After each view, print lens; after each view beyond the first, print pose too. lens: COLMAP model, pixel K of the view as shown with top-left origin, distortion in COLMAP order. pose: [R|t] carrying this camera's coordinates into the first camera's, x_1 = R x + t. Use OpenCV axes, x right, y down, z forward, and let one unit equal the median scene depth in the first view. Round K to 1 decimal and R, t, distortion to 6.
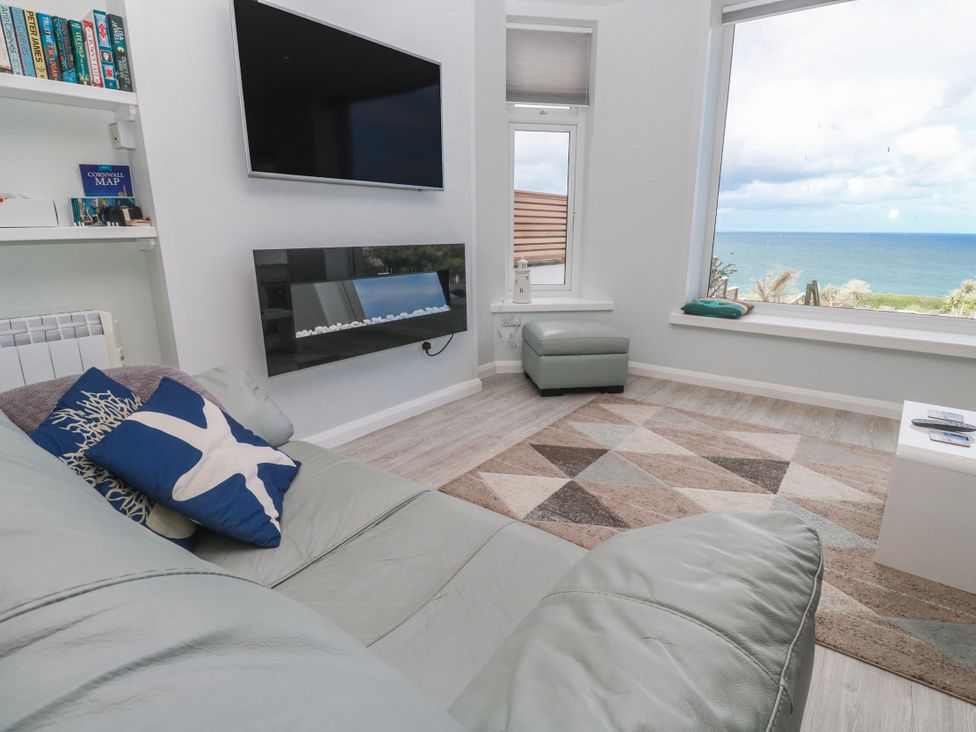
lens RADIAL K [[507.3, 0, 500.3], [0, 507.3, 362.0], [0, 0, 1]] dist [-0.001729, -0.011405]
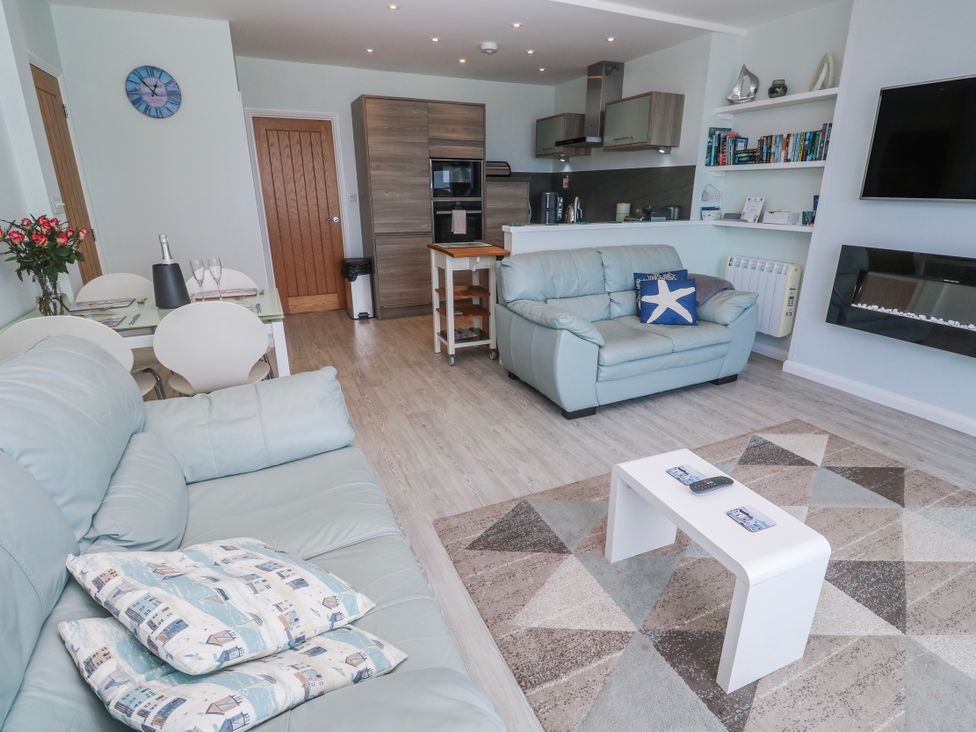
lens RADIAL K [[507.3, 0, 503.4], [0, 507.3, 365.3], [0, 0, 1]] dist [-0.001729, -0.011405]
pose [[-0.460126, 0.289836, -0.839214, 1.117067], [-0.226371, 0.875680, 0.426545, -0.242192], [0.858510, 0.386239, -0.337313, 0.554689]]
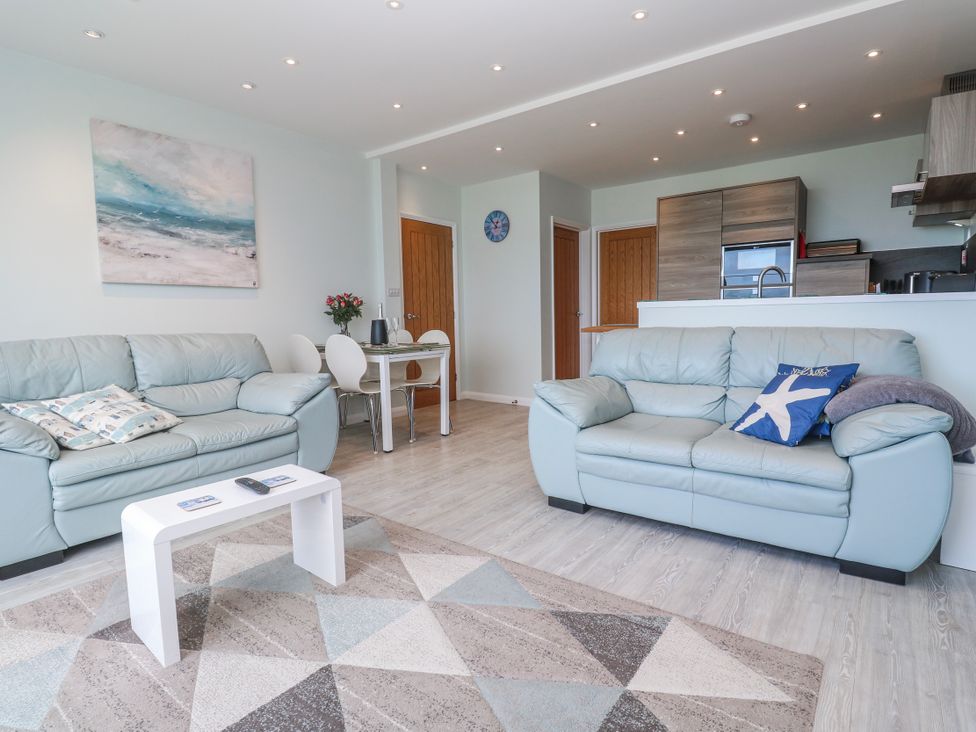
lens RADIAL K [[507.3, 0, 496.6], [0, 507.3, 363.0], [0, 0, 1]] dist [-0.001729, -0.011405]
pose [[-0.999868, 0.016115, -0.002229, 0.239128], [0.014388, 0.939910, 0.341118, -0.279034], [0.007592, 0.341041, -0.940018, 1.166275]]
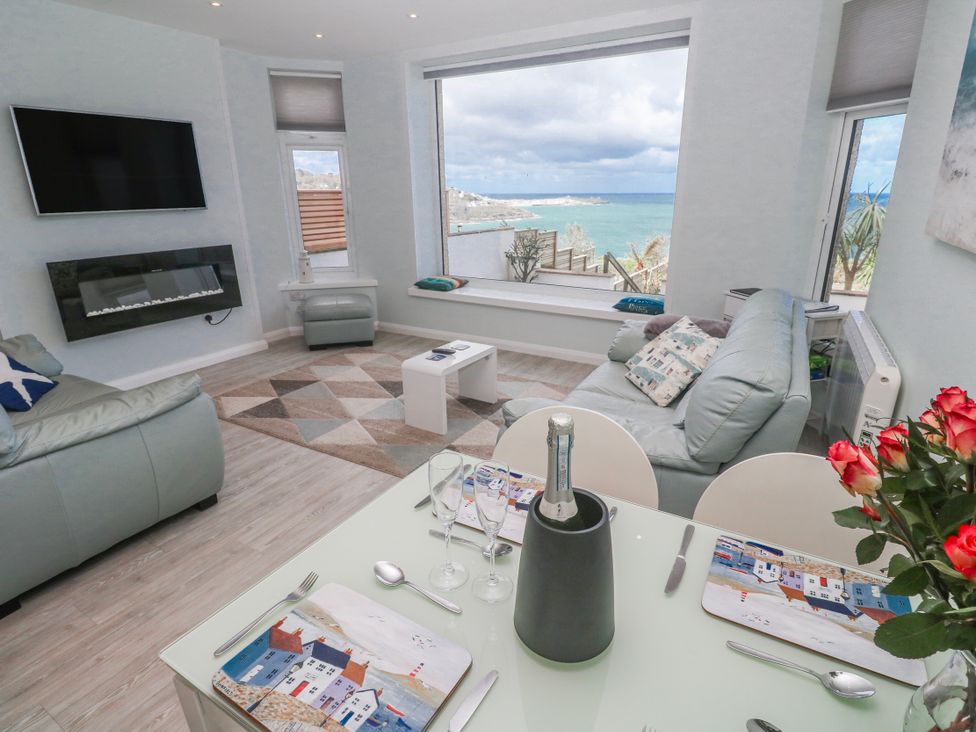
lens RADIAL K [[507.3, 0, 501.3], [0, 507.3, 362.4], [0, 0, 1]] dist [-0.001729, -0.011405]
pose [[0.991022, -0.046345, 0.125408, 0.530265], [0.037585, 0.996744, 0.071337, 0.024143], [-0.128306, -0.065983, 0.989537, -0.566731]]
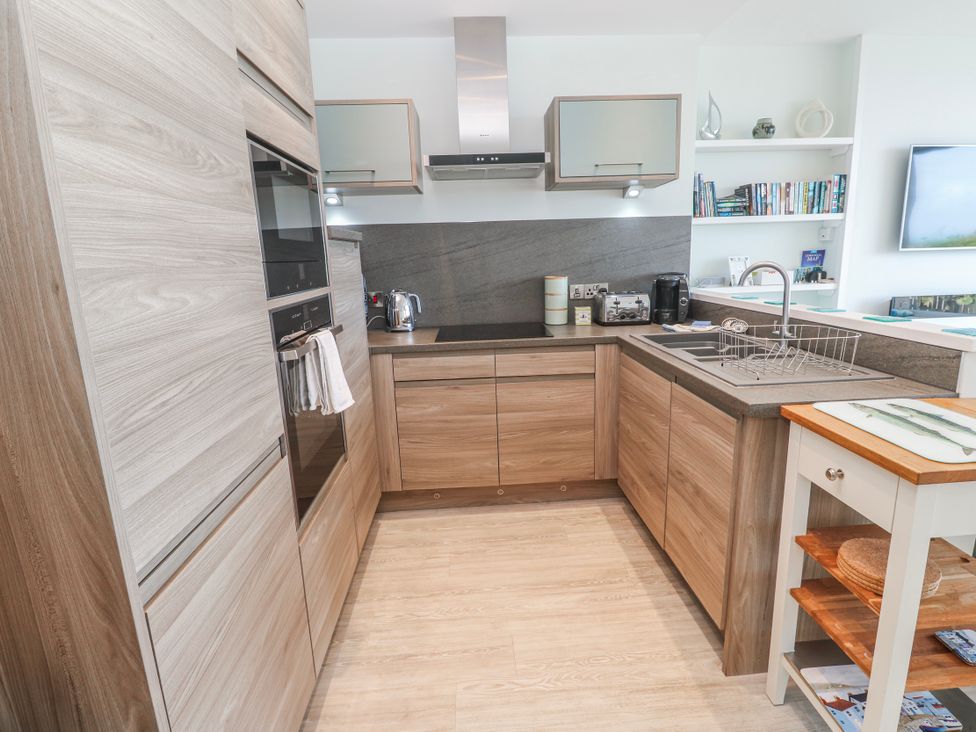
lens RADIAL K [[507.3, 0, 501.3], [0, 507.3, 365.8], [0, 0, 1]] dist [-0.001729, -0.011405]
pose [[0.656997, 0.137938, -0.741167, -0.062195], [-0.157521, 0.986536, 0.043972, 0.087956], [0.737253, 0.087860, 0.669879, -0.714161]]
